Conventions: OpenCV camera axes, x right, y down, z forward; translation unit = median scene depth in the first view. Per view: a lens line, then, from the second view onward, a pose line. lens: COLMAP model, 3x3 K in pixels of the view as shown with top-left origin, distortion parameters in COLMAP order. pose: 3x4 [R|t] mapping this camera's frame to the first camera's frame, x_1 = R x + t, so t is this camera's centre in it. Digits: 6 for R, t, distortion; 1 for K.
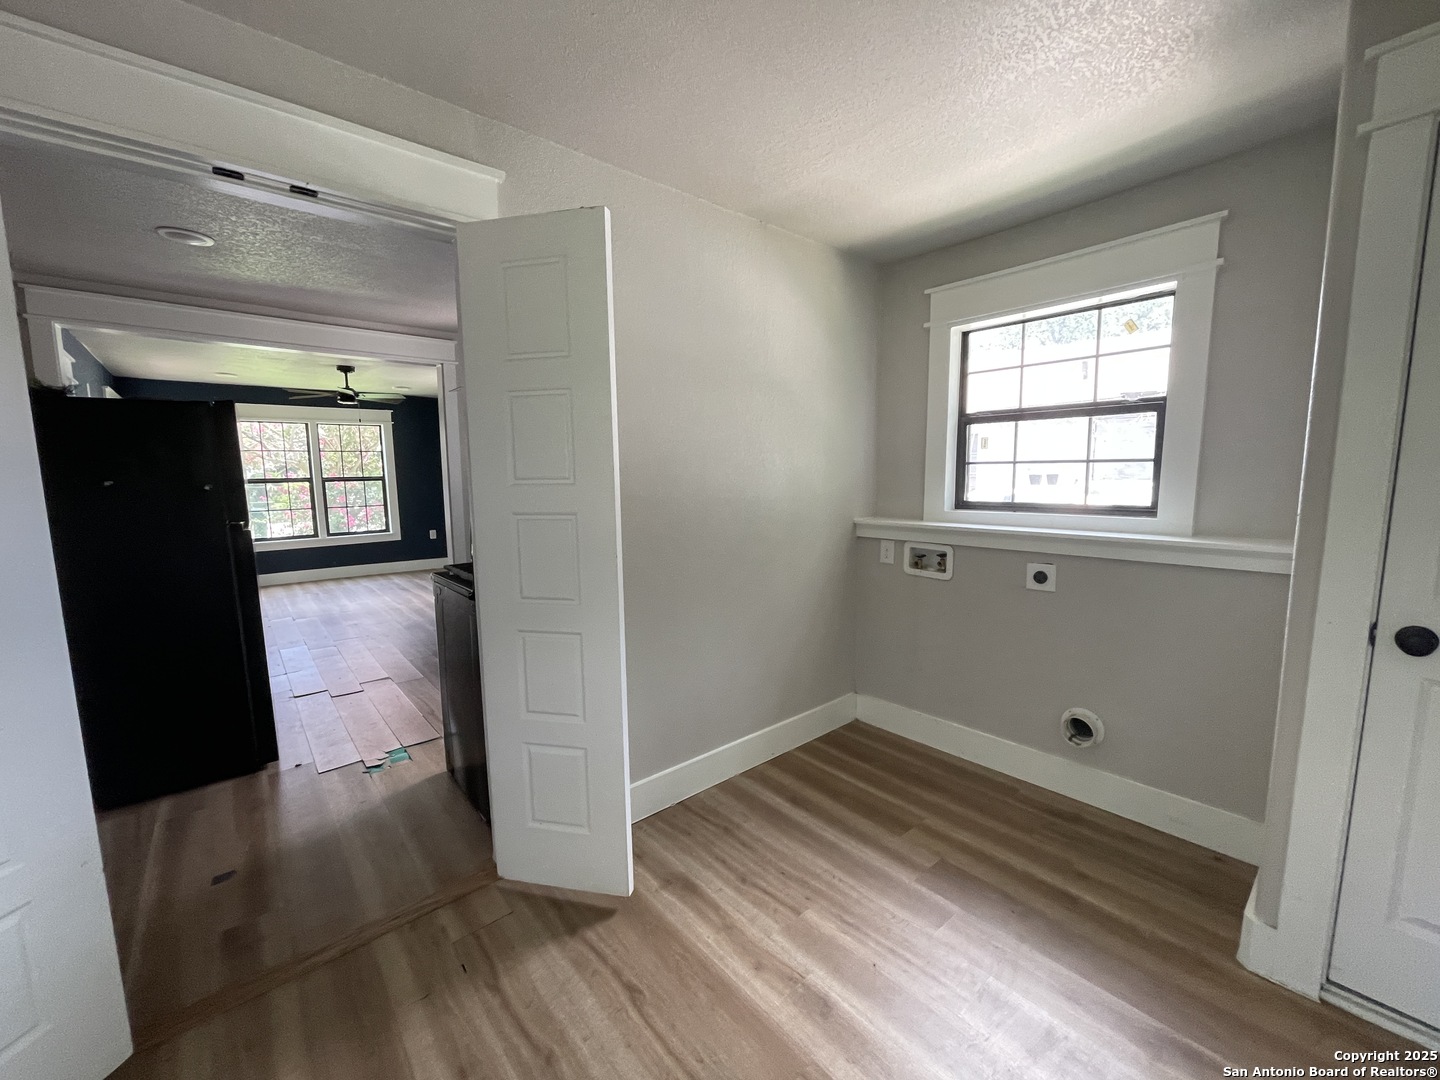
lens RADIAL K [[583.1, 0, 716.4], [0, 583.1, 541.6], [0, 0, 1]] dist [-0.001919, -0.000227]
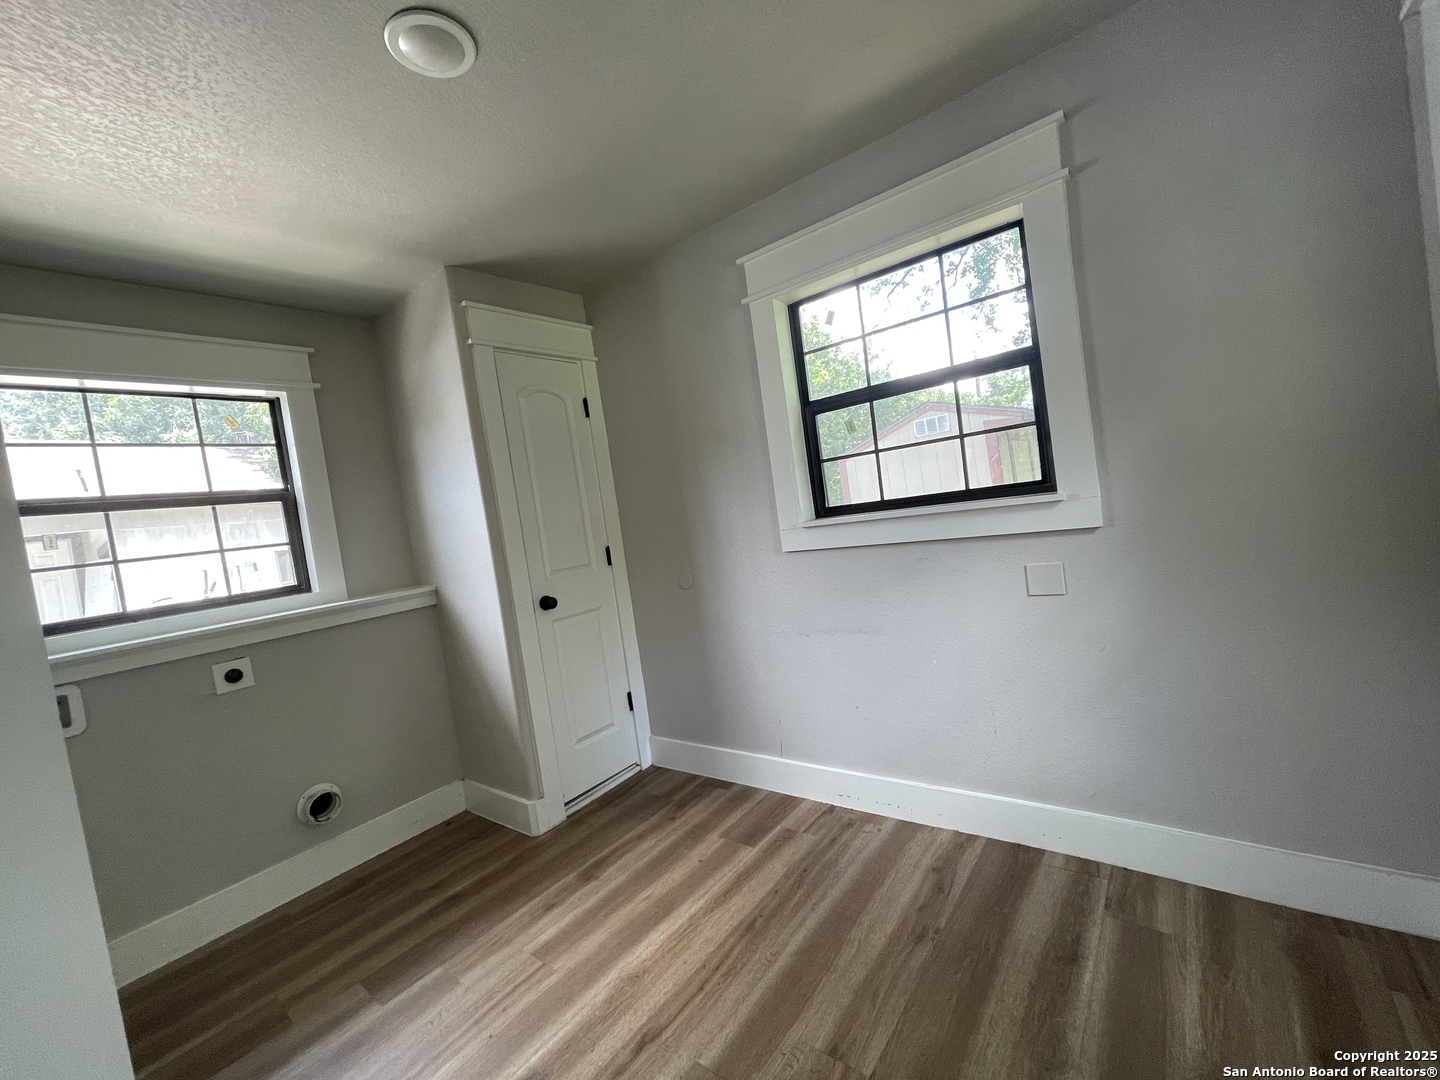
lens RADIAL K [[583.1, 0, 716.4], [0, 583.1, 541.6], [0, 0, 1]] dist [-0.001919, -0.000227]
pose [[-0.191208, -0.009591, 0.981503, -0.523790], [0.255900, 0.964884, 0.059281, -0.001571], [-0.947605, 0.262502, -0.182039, 0.457549]]
